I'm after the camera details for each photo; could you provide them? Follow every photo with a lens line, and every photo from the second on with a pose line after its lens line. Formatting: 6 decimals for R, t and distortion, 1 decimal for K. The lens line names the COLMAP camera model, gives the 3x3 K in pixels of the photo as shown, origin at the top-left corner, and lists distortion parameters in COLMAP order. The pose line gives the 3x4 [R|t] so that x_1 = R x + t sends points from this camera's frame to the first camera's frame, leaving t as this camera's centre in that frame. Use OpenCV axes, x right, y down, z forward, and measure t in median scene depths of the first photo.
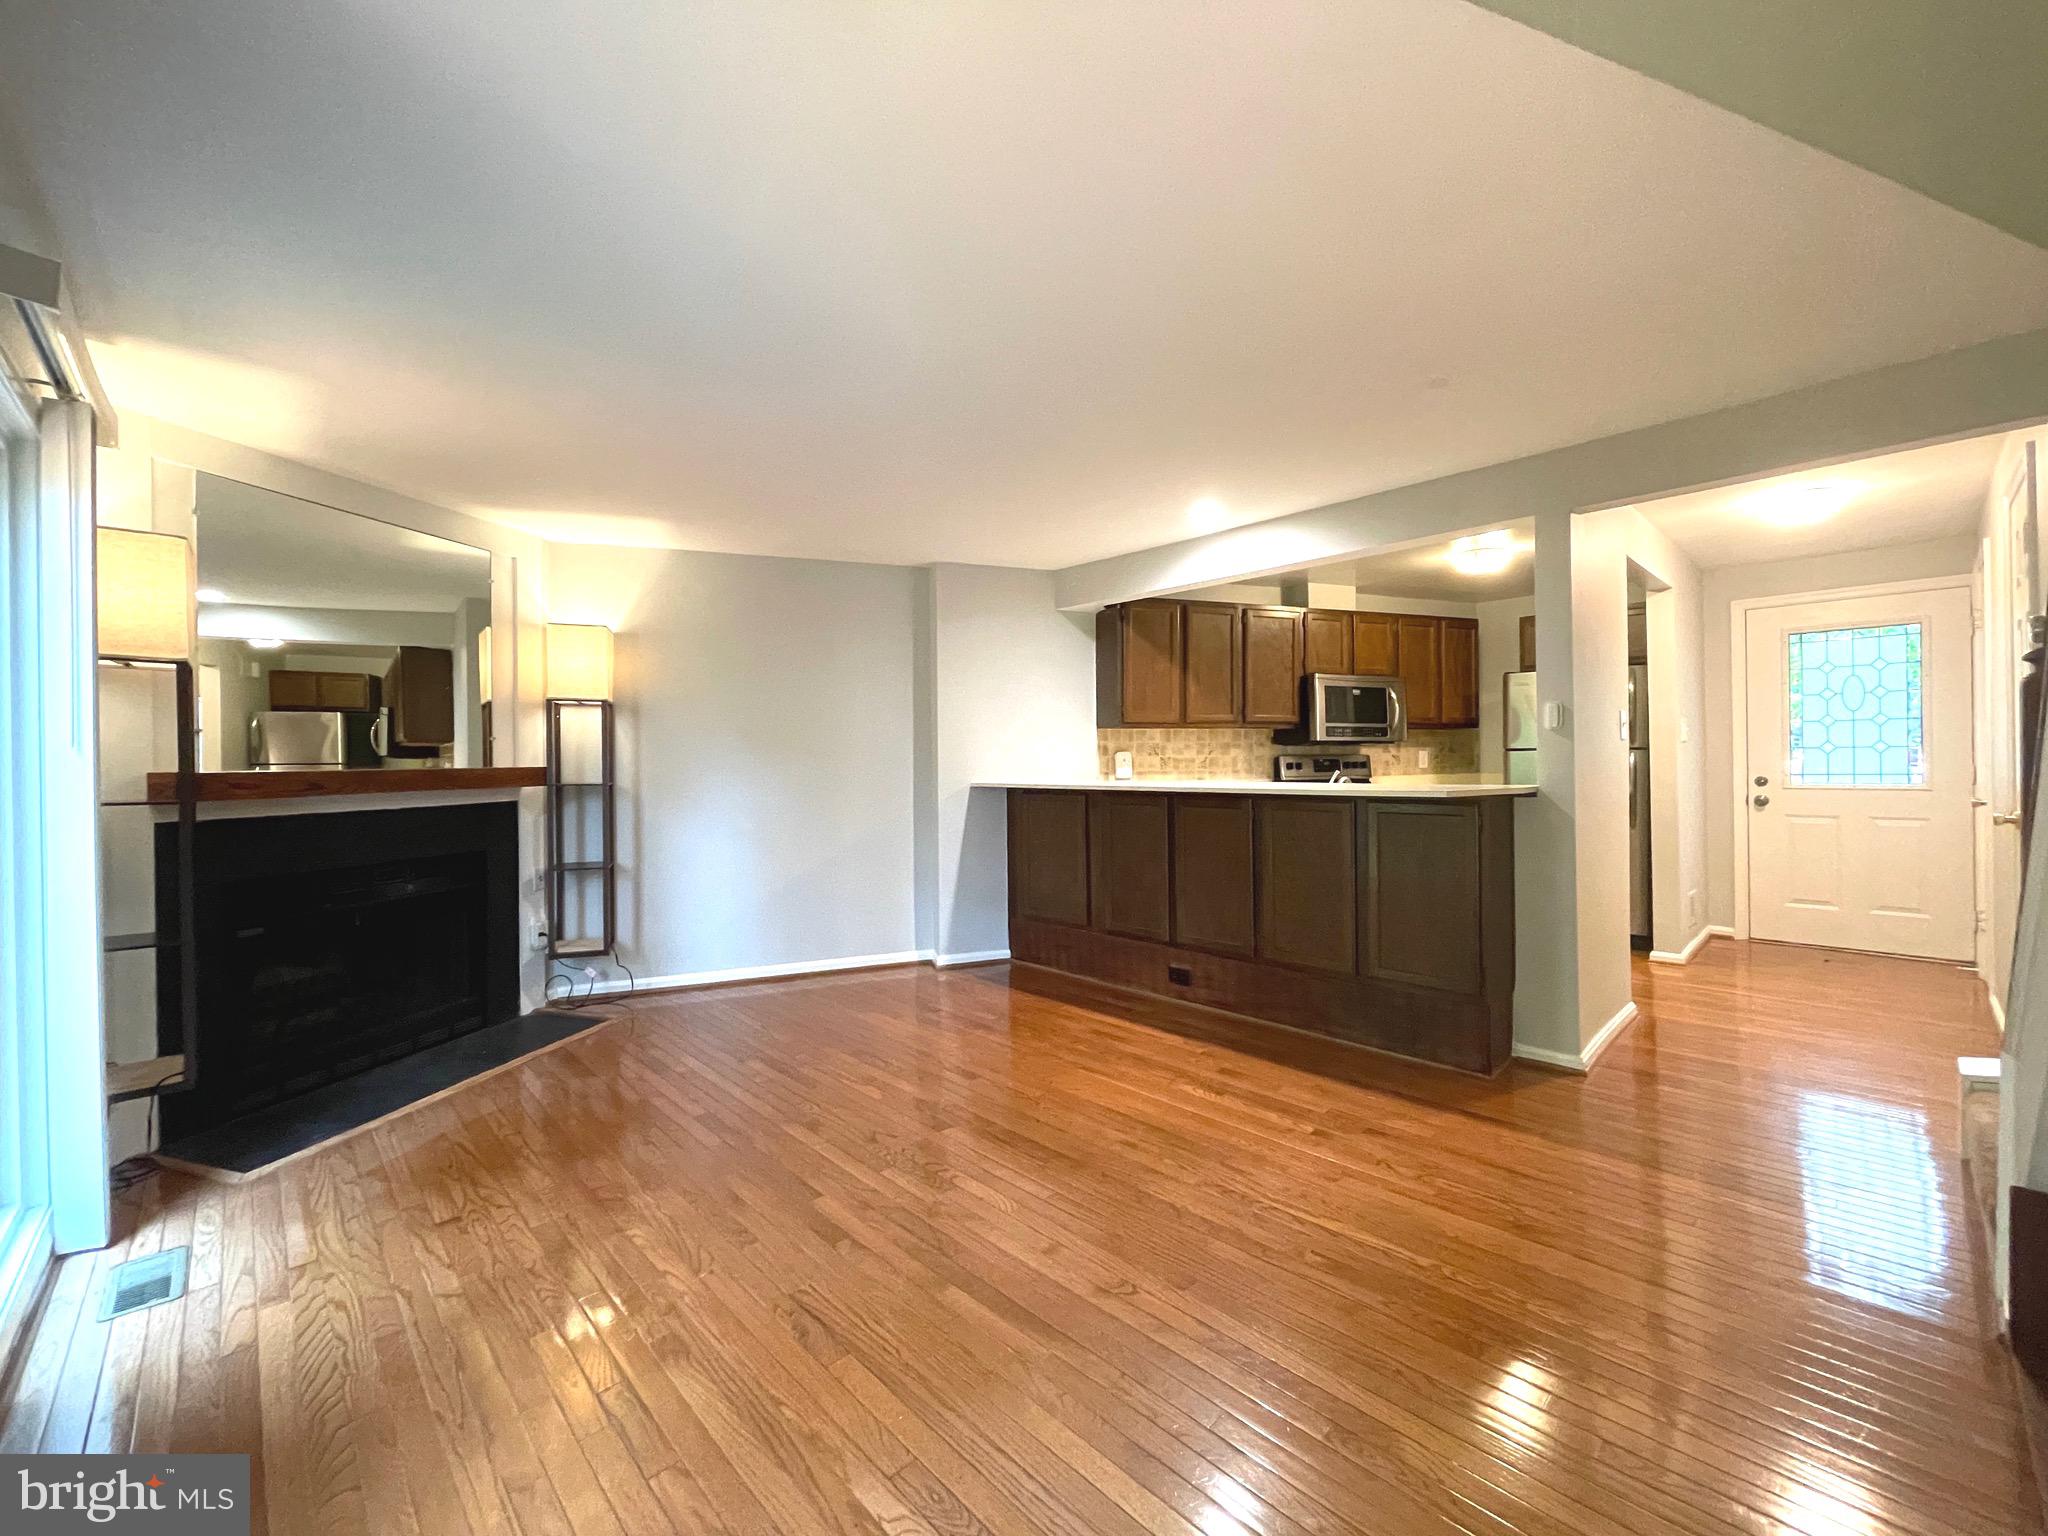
lens RADIAL K [[823.8, 0, 1021.9], [0, 823.8, 763.5], [0, 0, 1]] dist [-0.000776, 0.000337]
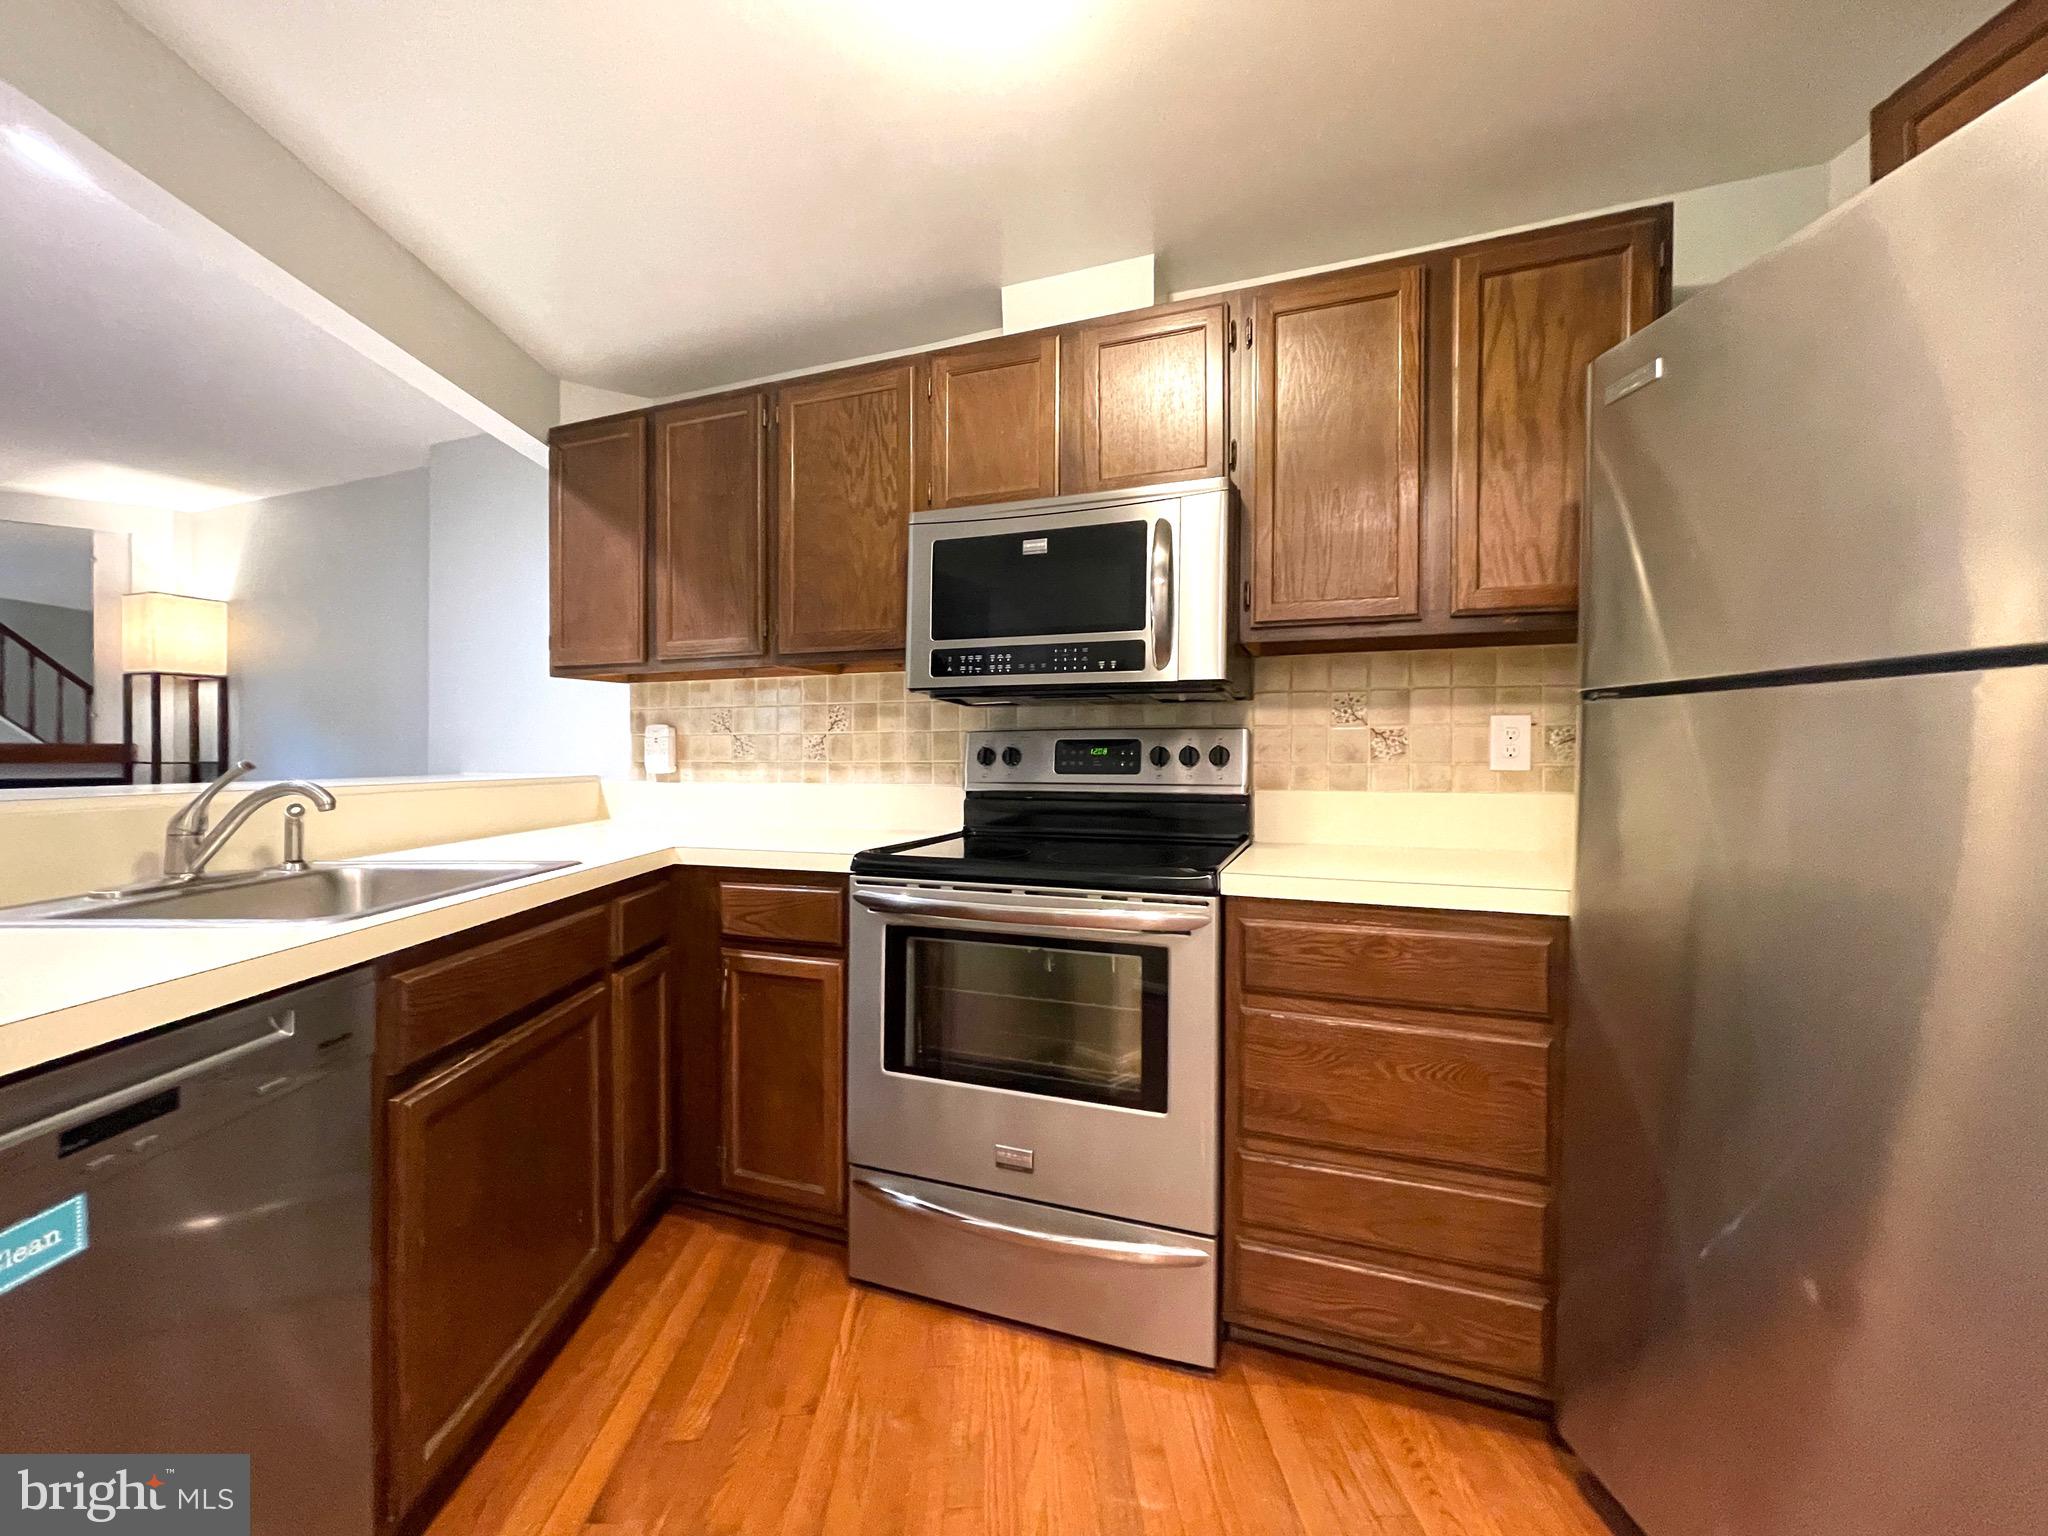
lens RADIAL K [[809.5, 0, 1014.2], [0, 809.5, 760.2], [0, 0, 1]] dist [0.002112, 0.000021]
pose [[0.733470, 0.015442, -0.679547, 0.723258], [-0.013359, 0.999876, 0.008302, 0.001847], [0.679591, 0.002989, 0.733585, 0.844652]]
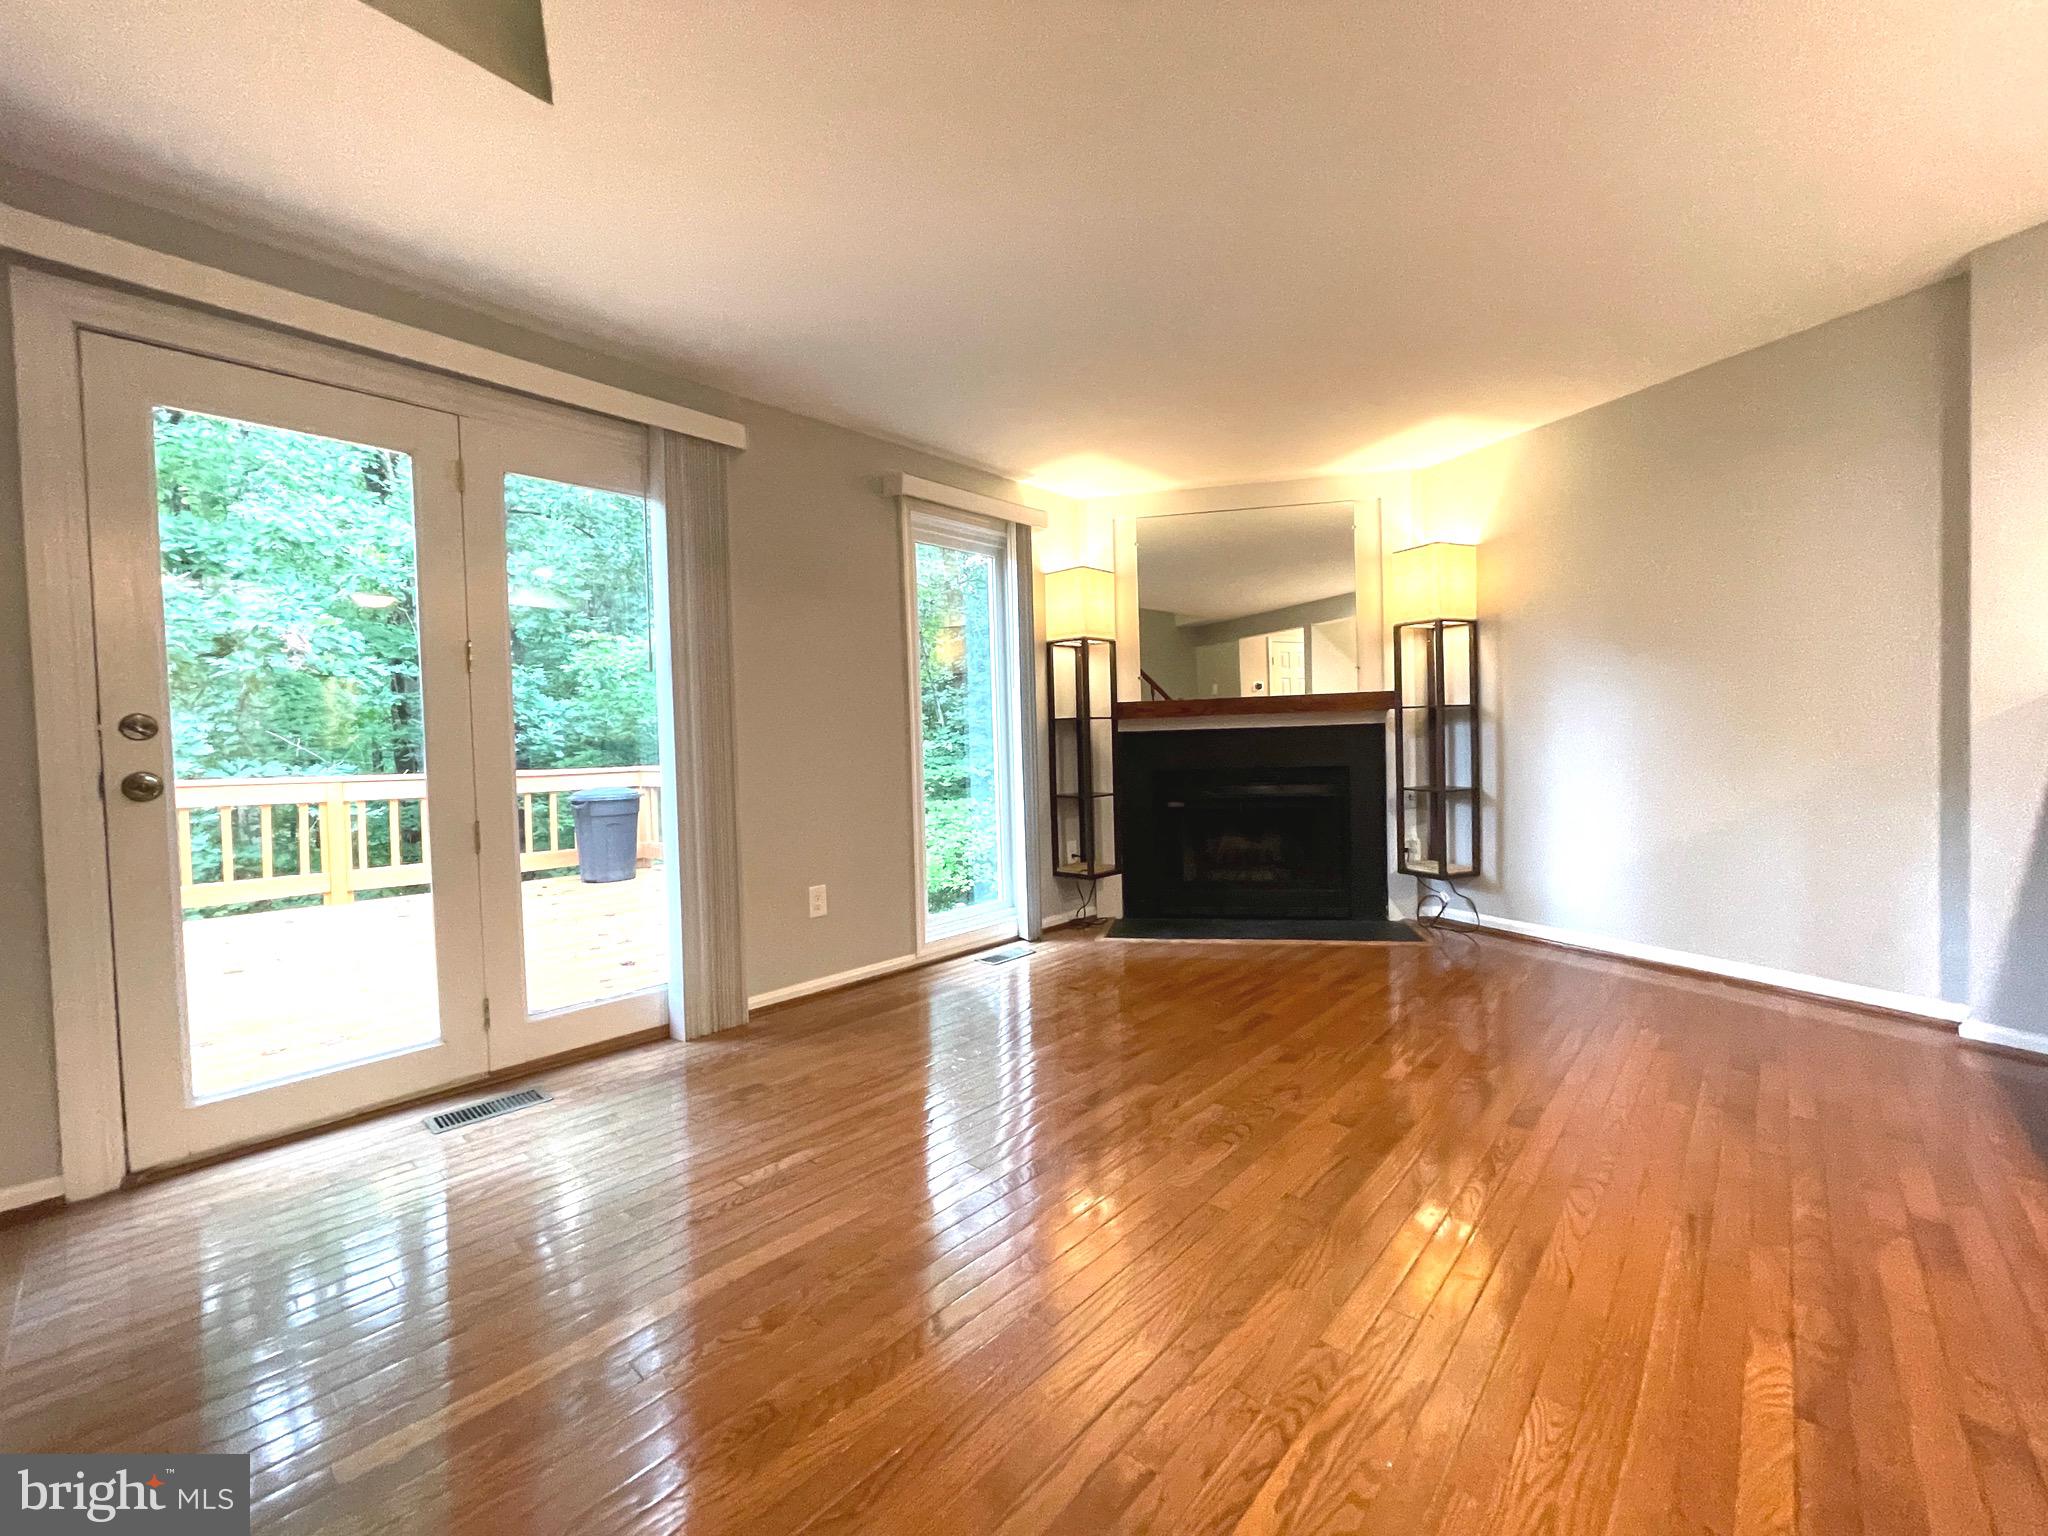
lens RADIAL K [[834.1, 0, 1029.9], [0, 834.1, 761.9], [0, 0, 1]] dist [0.001324, -0.003930]
pose [[0.080399, 0.036864, -0.996081, 0.377534], [0.024691, 0.998936, 0.038963, 0.034894], [0.996457, -0.027727, 0.079404, 0.373920]]
